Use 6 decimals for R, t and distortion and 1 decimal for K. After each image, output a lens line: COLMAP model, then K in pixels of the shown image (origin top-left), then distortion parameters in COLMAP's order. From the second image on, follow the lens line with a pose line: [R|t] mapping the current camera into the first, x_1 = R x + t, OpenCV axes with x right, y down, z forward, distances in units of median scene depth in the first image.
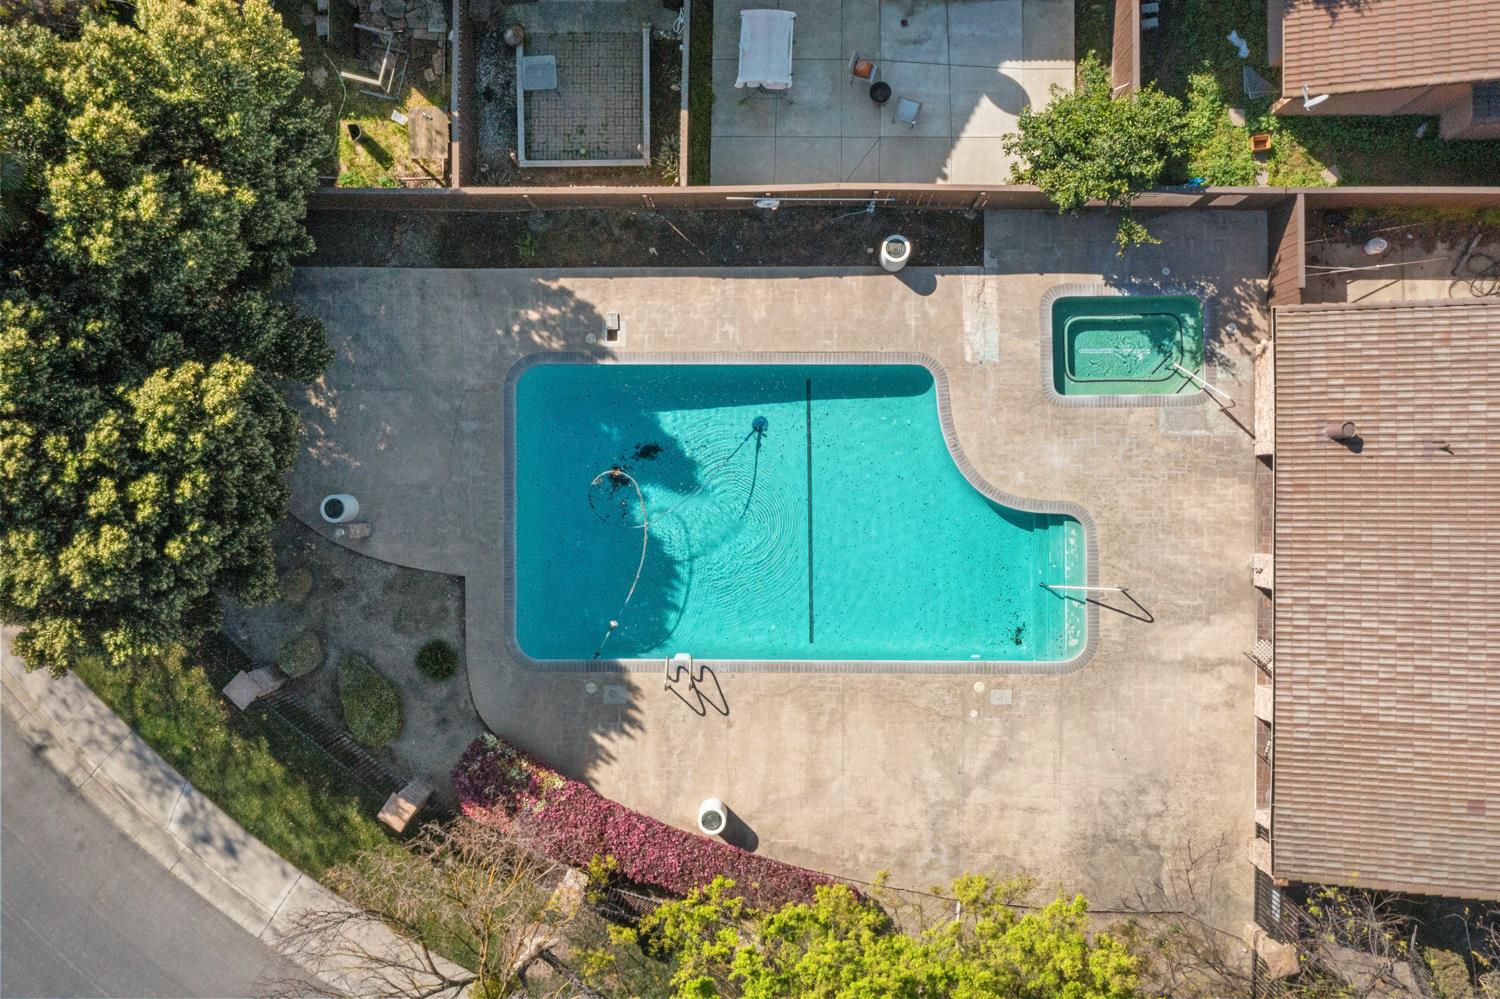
lens RADIAL K [[1183.2, 0, 771.6], [0, 1183.2, 500.3], [0, 0, 1]] dist [-0.002876, 0.002293]
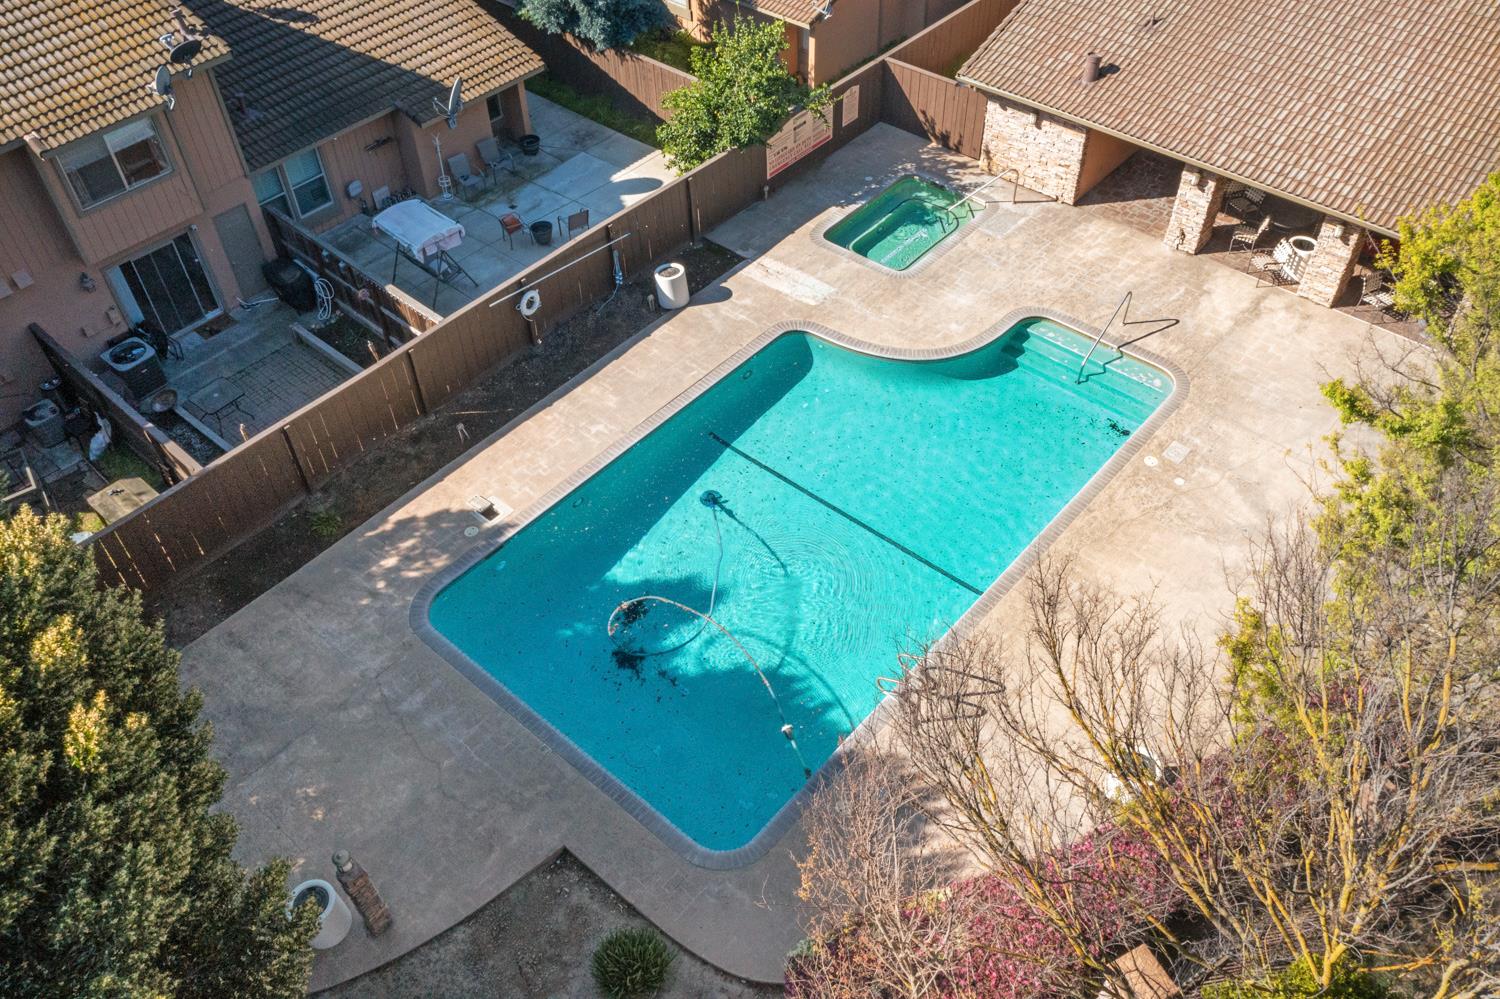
lens RADIAL K [[1183.2, 0, 771.6], [0, 1183.2, 500.3], [0, 0, 1]] dist [-0.002876, 0.002293]
pose [[0.648443, -0.556426, 0.519530, -0.405003], [0.760970, 0.454864, -0.462626, 0.340356], [0.021101, 0.695333, 0.718378, 0.456960]]
